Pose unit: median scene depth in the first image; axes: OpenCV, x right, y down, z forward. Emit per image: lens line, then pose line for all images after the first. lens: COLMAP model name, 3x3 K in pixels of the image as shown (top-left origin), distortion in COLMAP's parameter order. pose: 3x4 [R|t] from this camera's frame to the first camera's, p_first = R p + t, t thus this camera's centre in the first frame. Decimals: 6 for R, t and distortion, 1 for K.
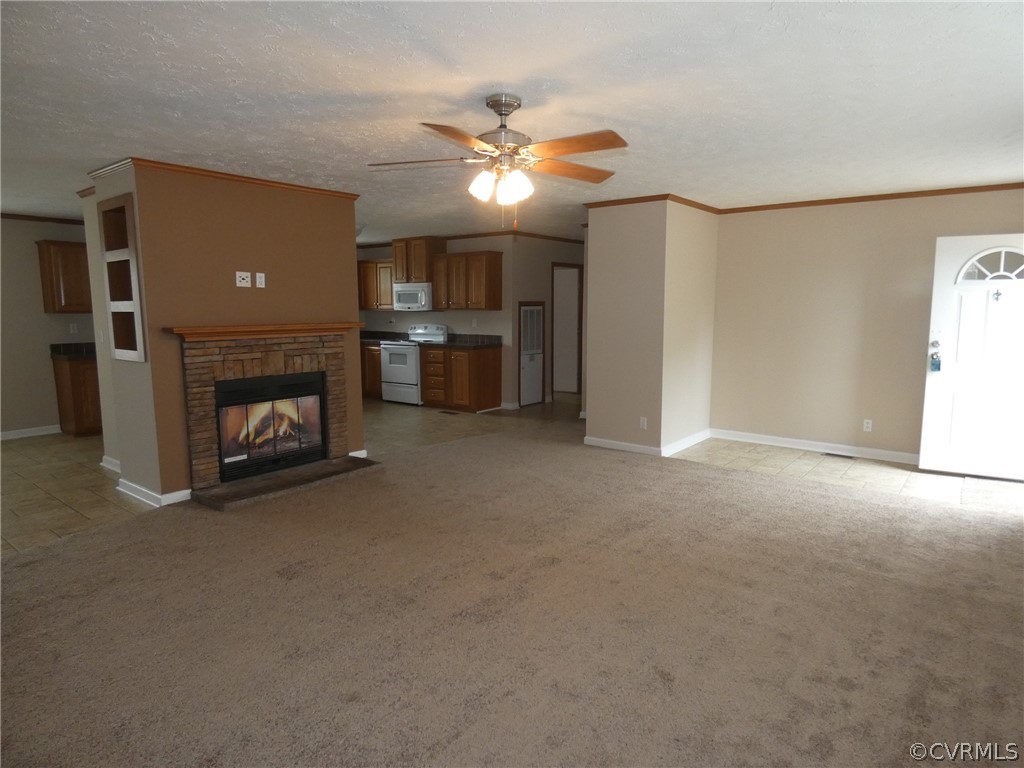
lens RADIAL K [[613.5, 0, 513.6], [0, 613.5, 385.9], [0, 0, 1]] dist [-0.015507, 0.011334]
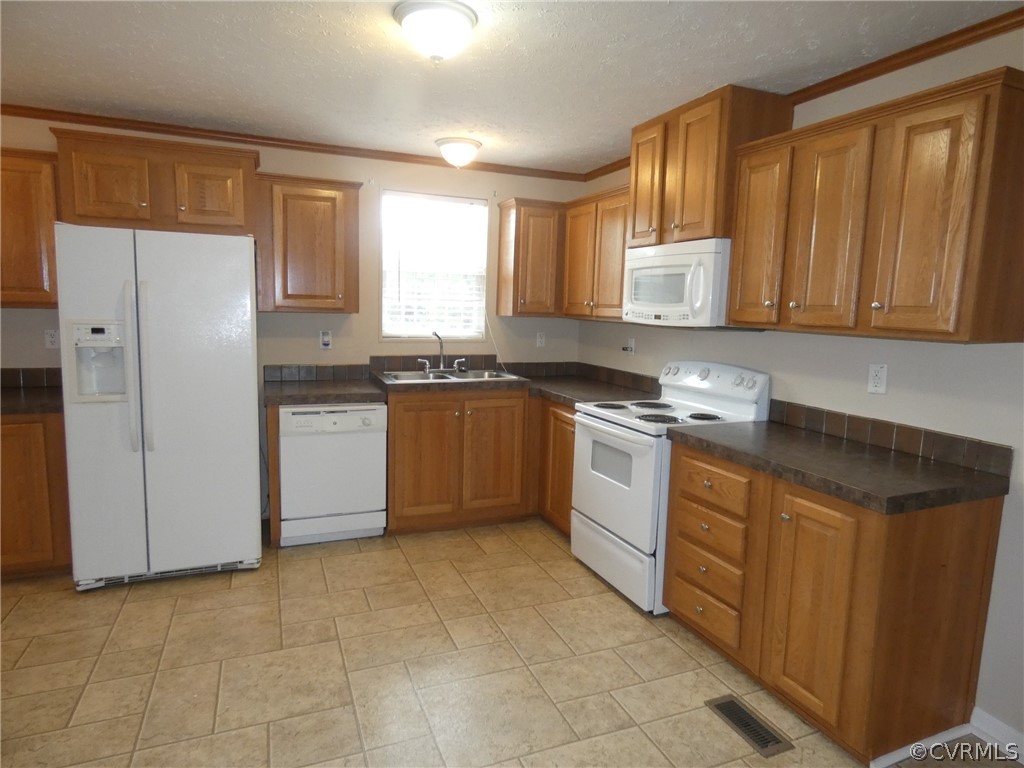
lens RADIAL K [[613.5, 0, 517.8], [0, 613.5, 382.0], [0, 0, 1]] dist [-0.015507, 0.011334]
pose [[0.874757, 0.084462, -0.477143, -0.072484], [-0.090132, 0.995869, 0.011044, -0.087935], [0.476105, 0.033345, 0.878756, 0.665360]]
